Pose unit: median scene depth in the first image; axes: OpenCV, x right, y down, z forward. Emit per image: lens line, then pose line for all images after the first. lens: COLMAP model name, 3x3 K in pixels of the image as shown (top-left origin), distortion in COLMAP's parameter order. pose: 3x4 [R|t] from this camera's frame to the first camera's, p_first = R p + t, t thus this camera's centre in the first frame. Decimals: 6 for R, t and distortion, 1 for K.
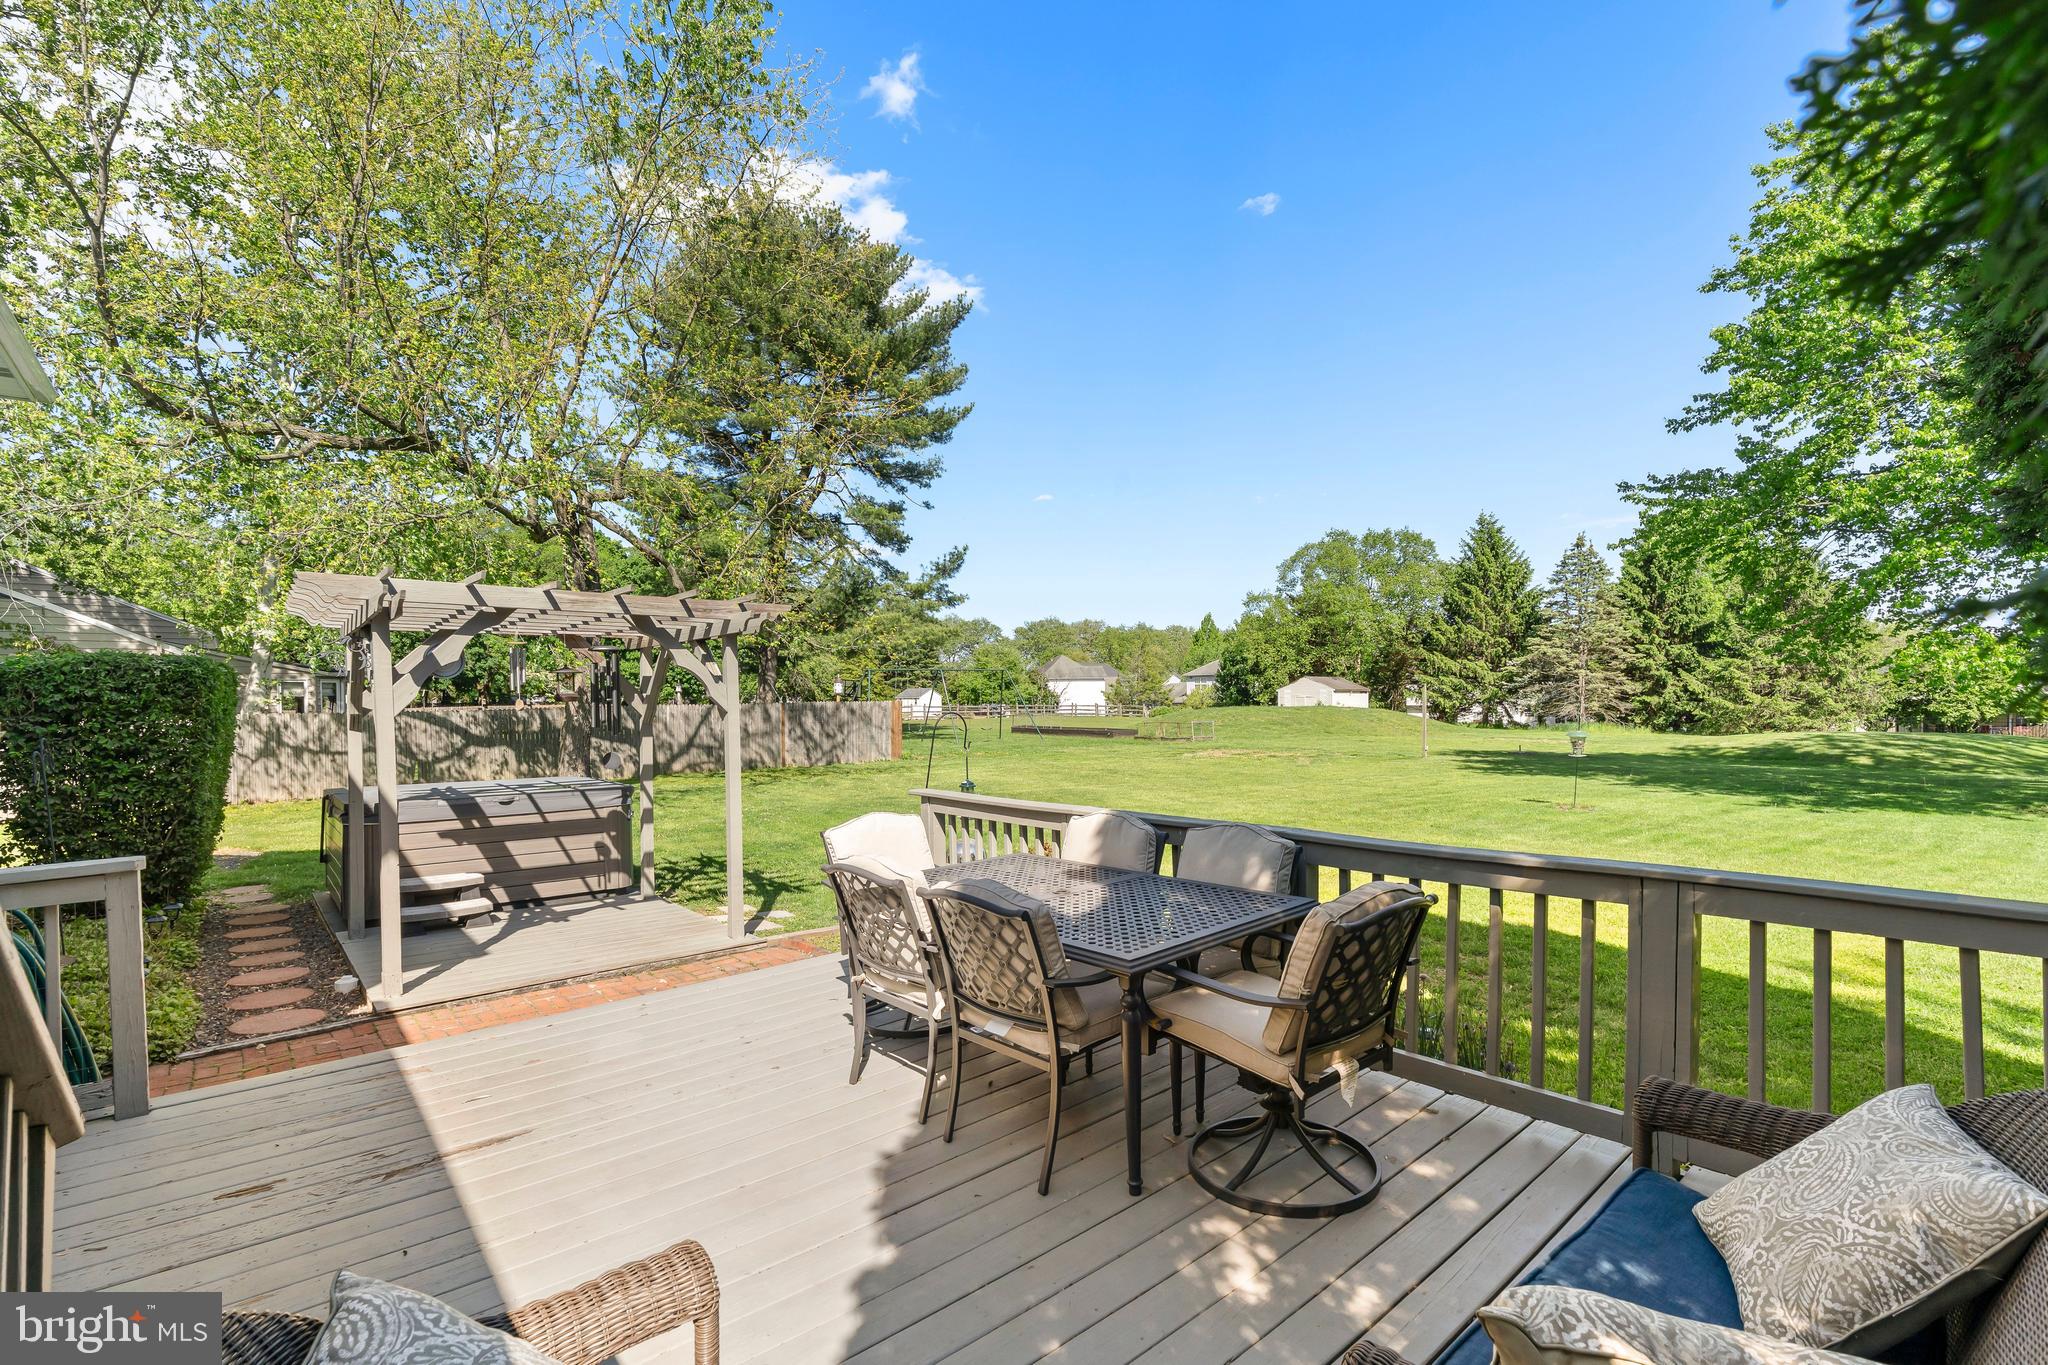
lens RADIAL K [[947.8, 0, 1013.3], [0, 947.8, 692.5], [0, 0, 1]] dist [-0.008745, 0.002735]
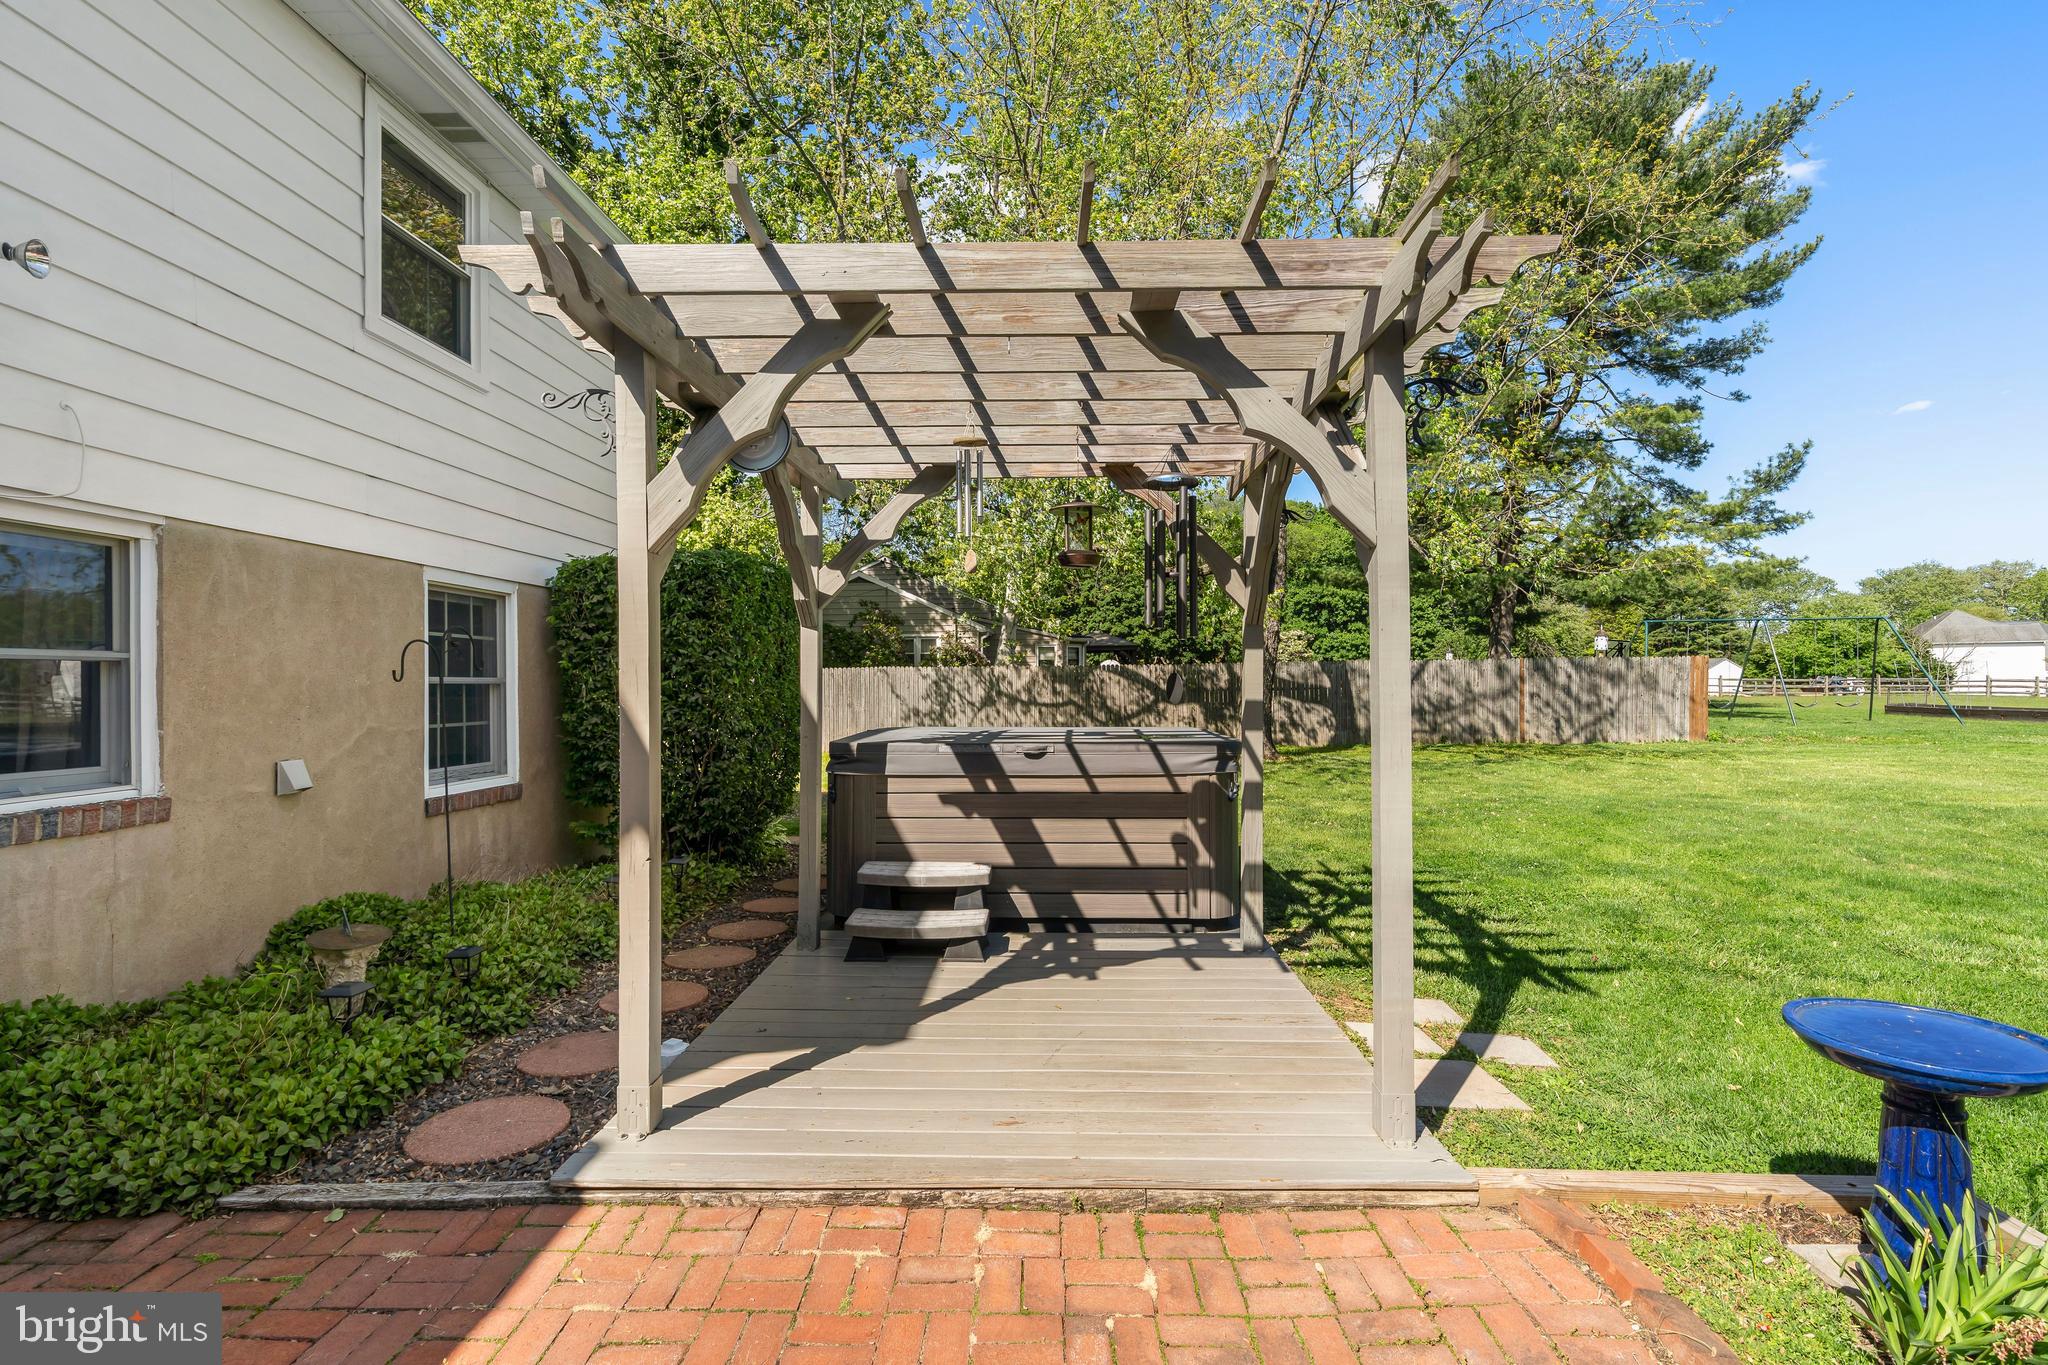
lens RADIAL K [[947.8, 0, 1037.4], [0, 947.8, 678.9], [0, 0, 1]] dist [-0.008745, 0.002735]
pose [[0.757838, 0.007478, -0.652400, -0.035426], [0.000014, 0.999934, 0.011478, 0.015874], [0.652442, -0.008707, 0.757788, 0.141583]]
